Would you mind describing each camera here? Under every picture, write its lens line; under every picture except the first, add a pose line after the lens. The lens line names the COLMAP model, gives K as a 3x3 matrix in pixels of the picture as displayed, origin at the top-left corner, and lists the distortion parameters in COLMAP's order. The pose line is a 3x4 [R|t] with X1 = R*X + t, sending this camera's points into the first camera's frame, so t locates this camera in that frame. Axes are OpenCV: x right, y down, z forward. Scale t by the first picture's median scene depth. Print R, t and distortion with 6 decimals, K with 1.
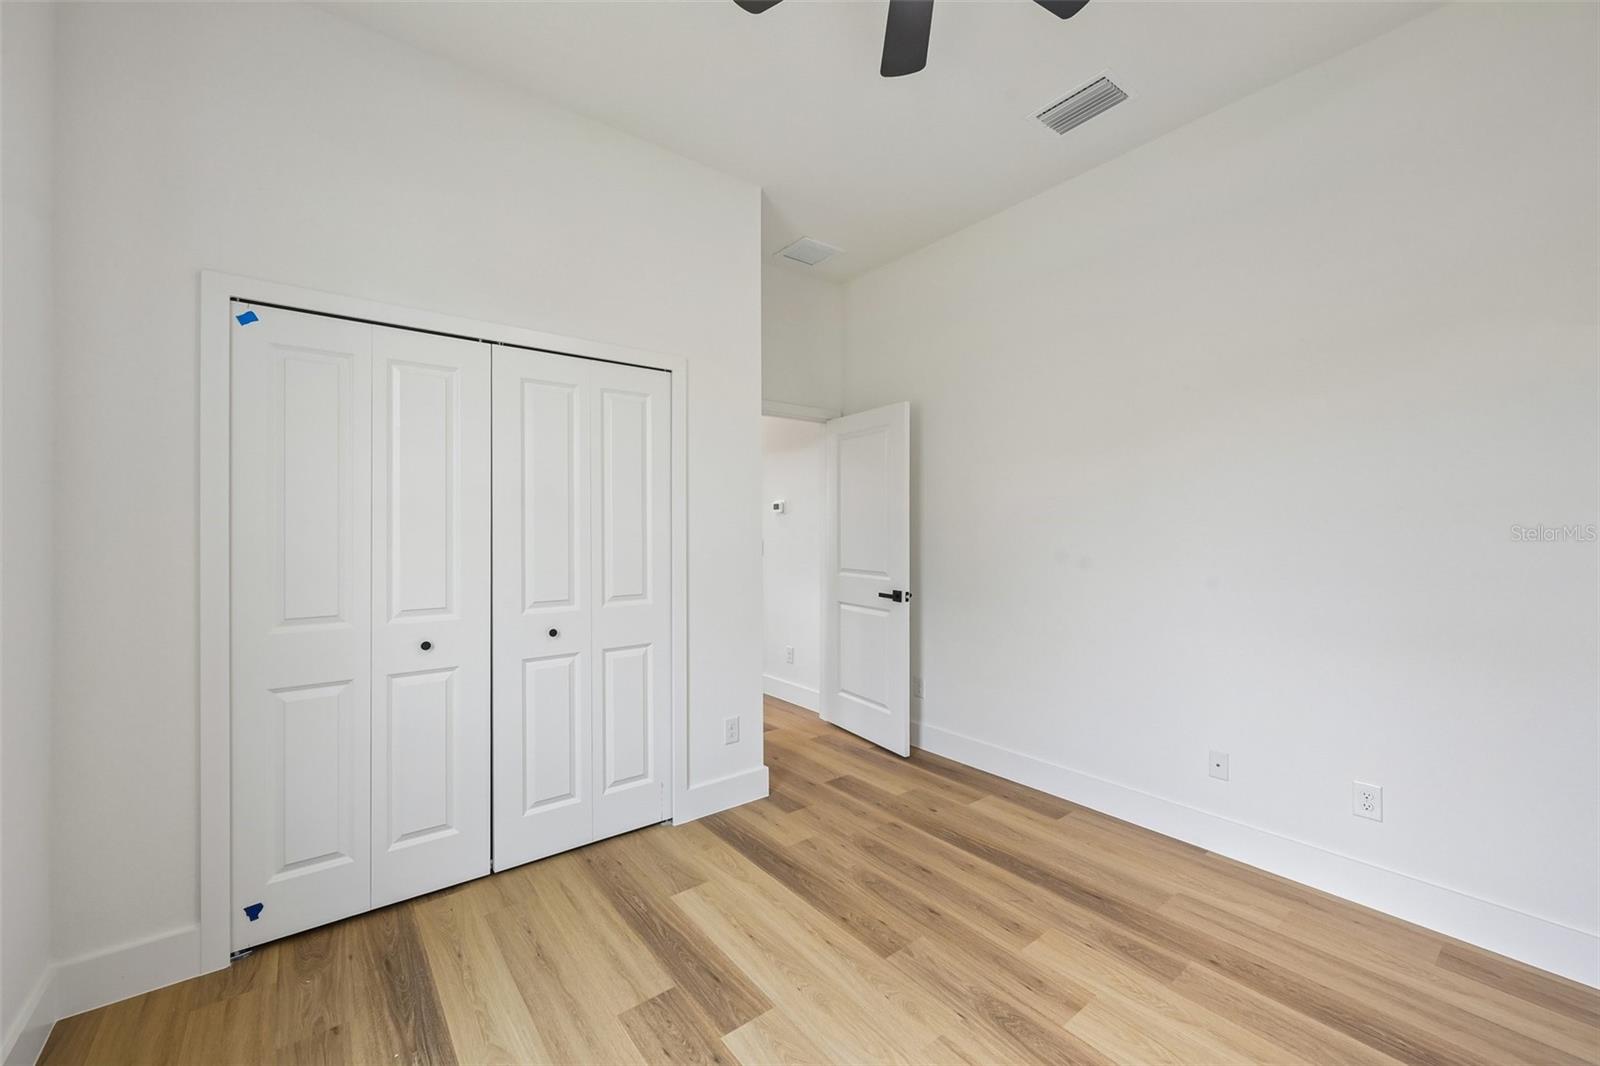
lens RADIAL K [[629.2, 0, 807.8], [0, 629.2, 526.4], [0, 0, 1]] dist [-0.004154, 0.000513]
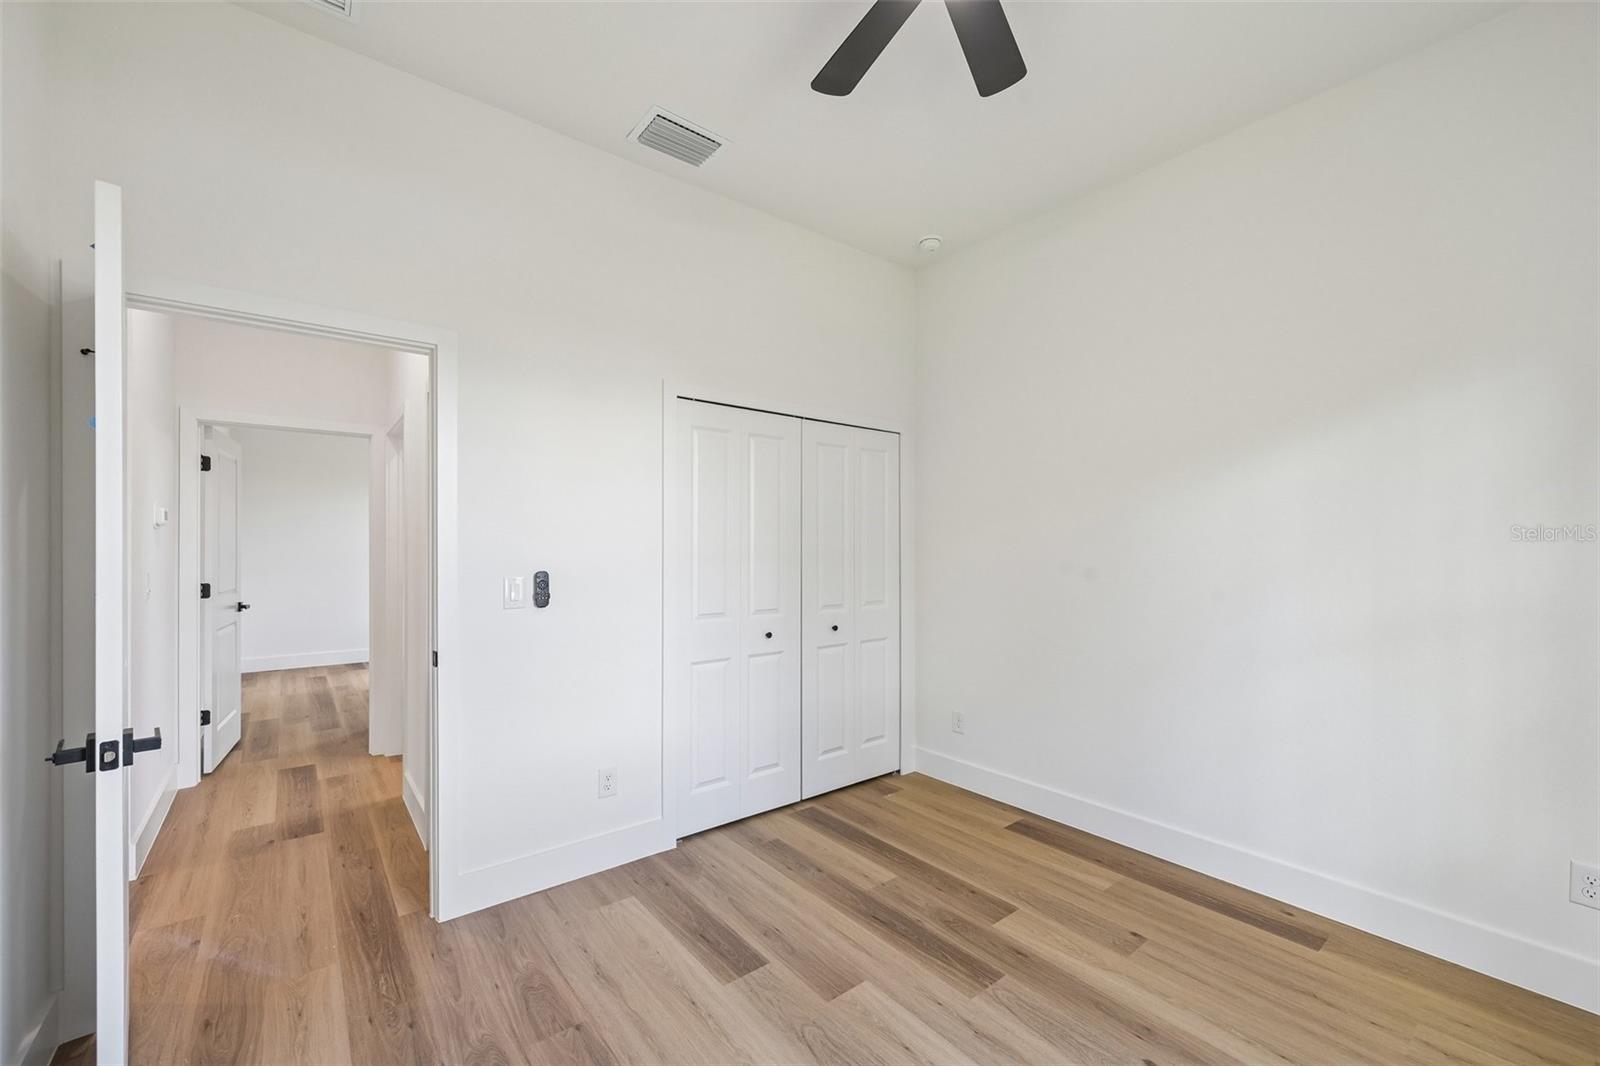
lens RADIAL K [[629.2, 0, 796.9], [0, 629.2, 554.4], [0, 0, 1]] dist [-0.004154, 0.000513]
pose [[0.999954, -0.003907, -0.008748, -0.447481], [0.003966, 0.999970, 0.006672, -0.000529], [0.008722, -0.006706, 0.999939, -0.349019]]
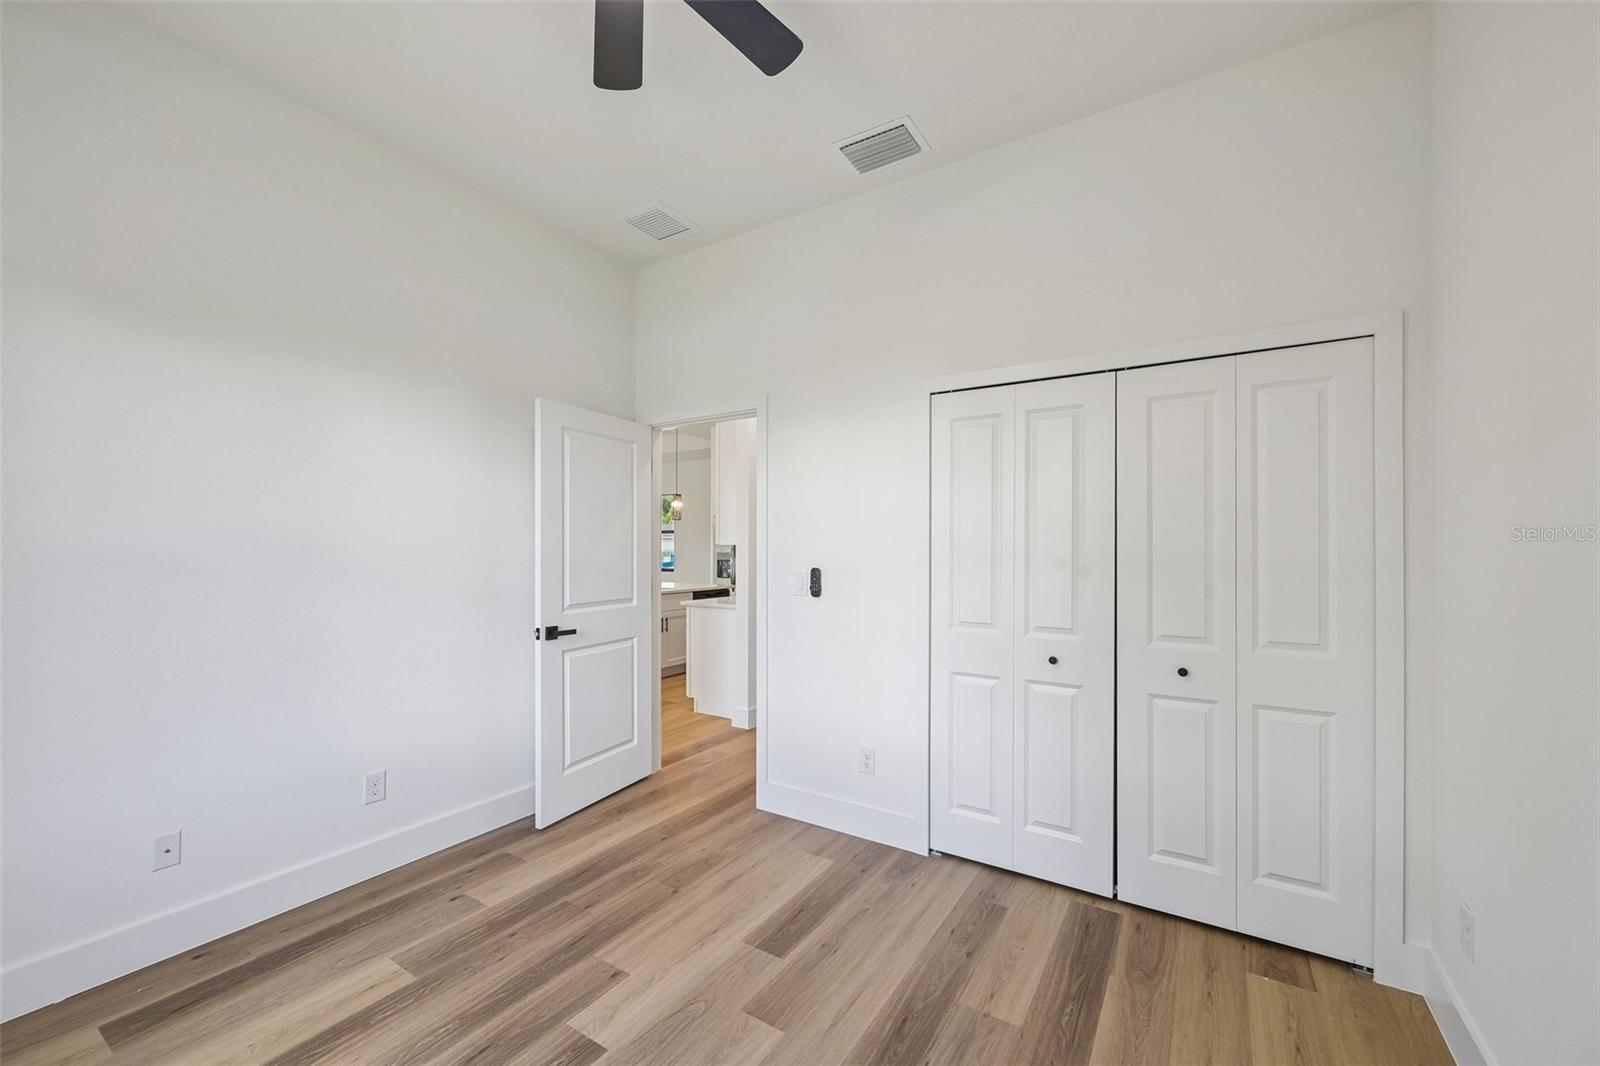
lens RADIAL K [[629.2, 0, 827.3], [0, 629.2, 555.6], [0, 0, 1]] dist [-0.004154, 0.000513]
pose [[0.334126, 0.005613, -0.942512, 0.256915], [-0.004943, 0.999979, 0.004202, 0.001256], [0.942516, 0.003255, 0.334146, 0.204908]]
